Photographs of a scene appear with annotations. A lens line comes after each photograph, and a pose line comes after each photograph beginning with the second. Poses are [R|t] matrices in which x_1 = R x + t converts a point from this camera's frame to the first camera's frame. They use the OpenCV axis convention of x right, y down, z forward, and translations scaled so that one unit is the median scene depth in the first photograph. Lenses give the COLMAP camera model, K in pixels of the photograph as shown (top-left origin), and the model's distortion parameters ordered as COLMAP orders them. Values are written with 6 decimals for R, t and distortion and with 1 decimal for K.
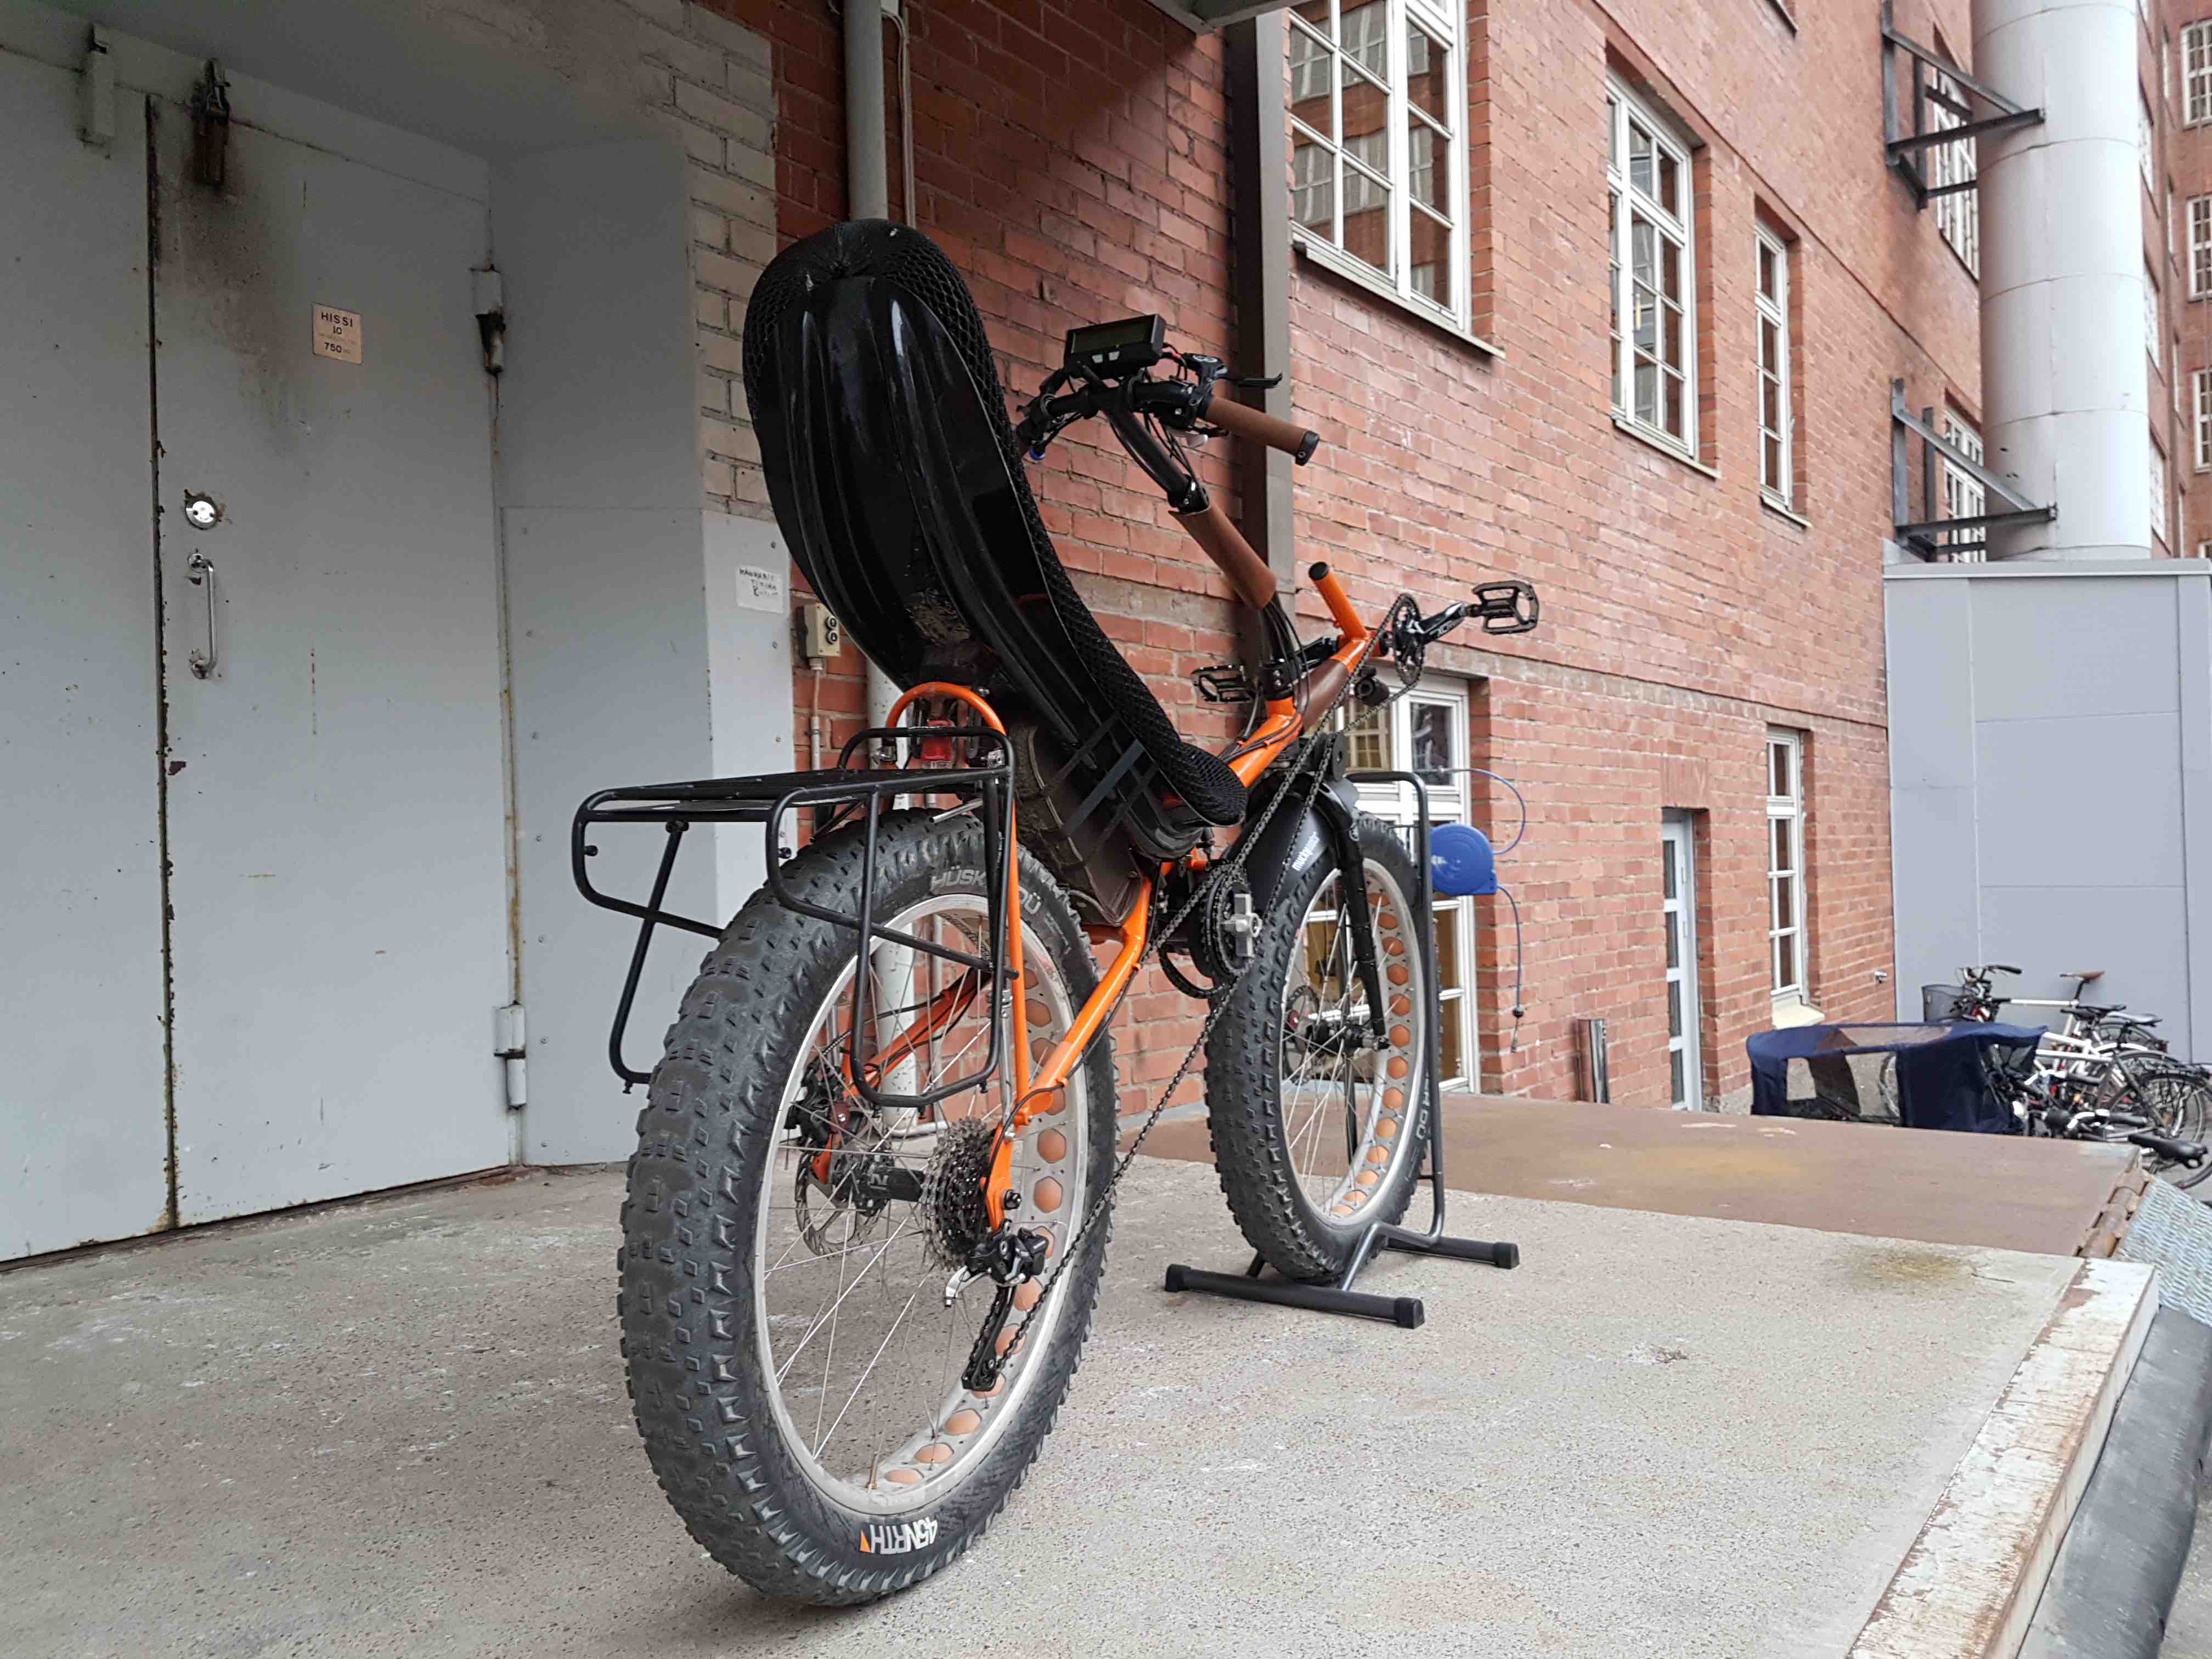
lens RADIAL K [[1686.5, 0, 1077.5], [0, 1686.5, 915.7], [0, 0, 1]] dist [0.057319, -0.083964]
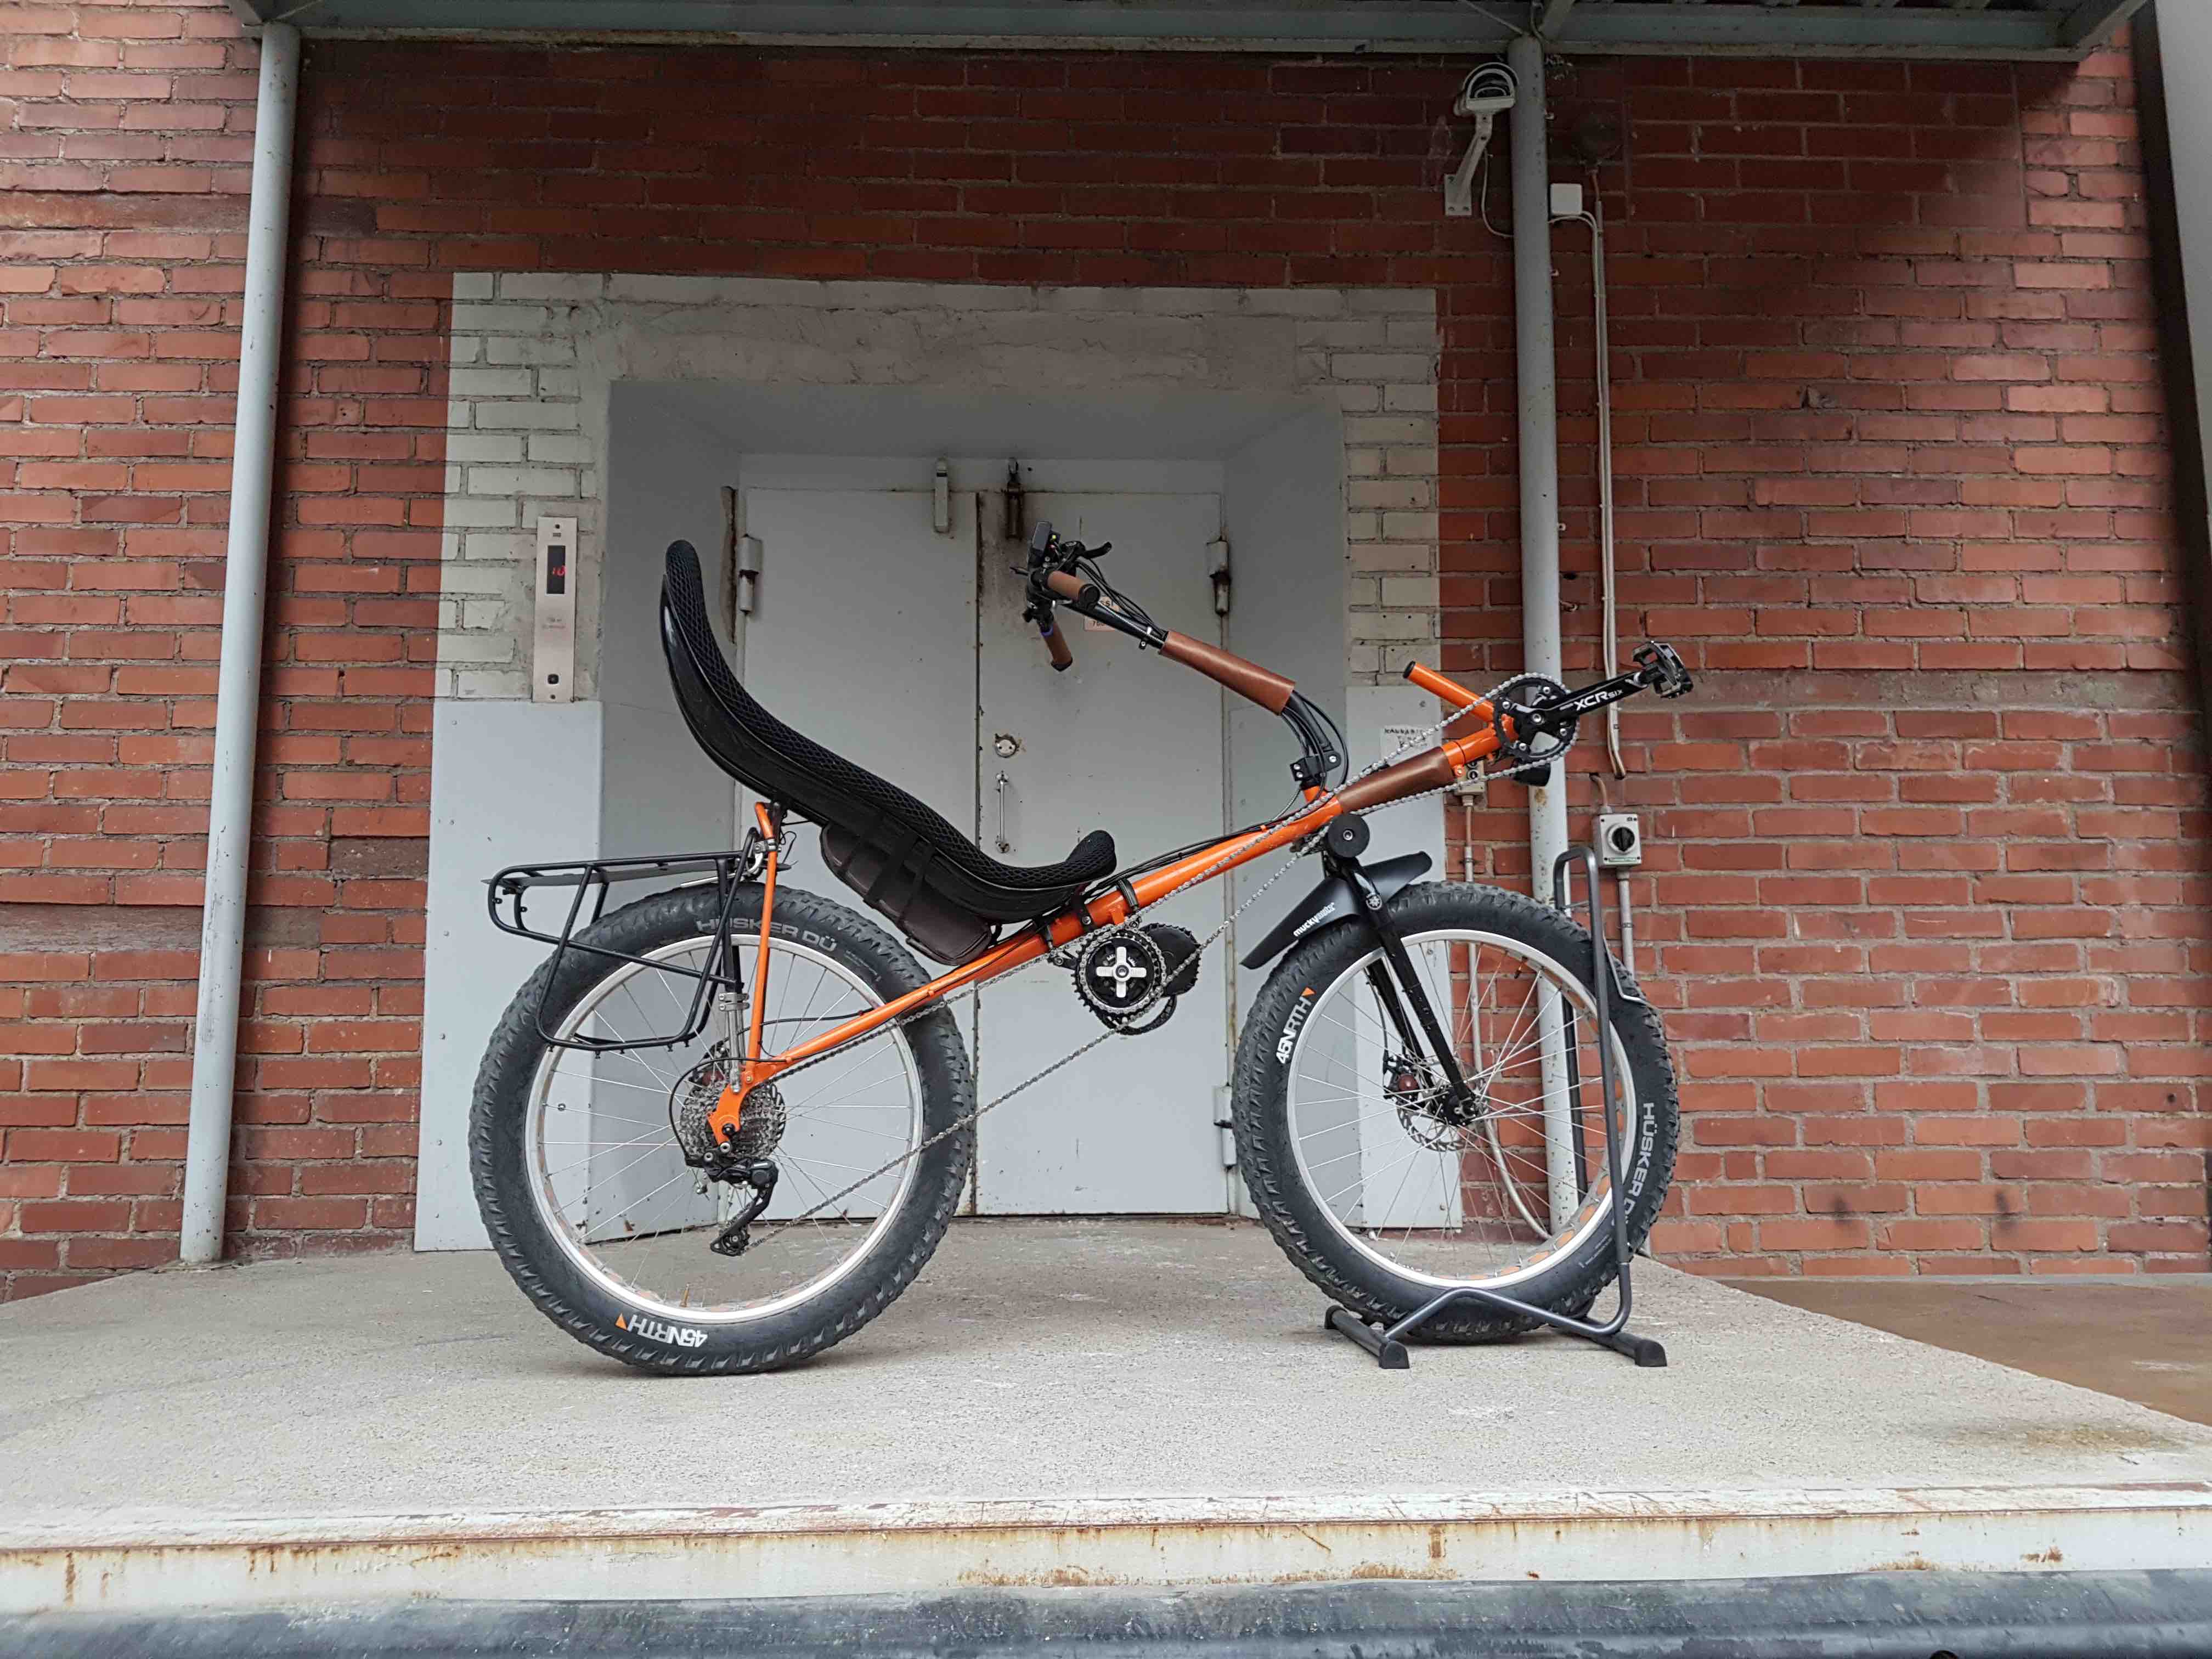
lens RADIAL K [[1654.6, 0, 1093.0], [0, 1654.6, 905.6], [0, 0, 1]] dist [0.173637, -0.245993]
pose [[0.624812, -0.052156, -0.779031, 0.685362], [-0.038228, 0.994526, -0.097244, 0.049131], [0.779839, 0.090540, 0.619398, 0.137855]]
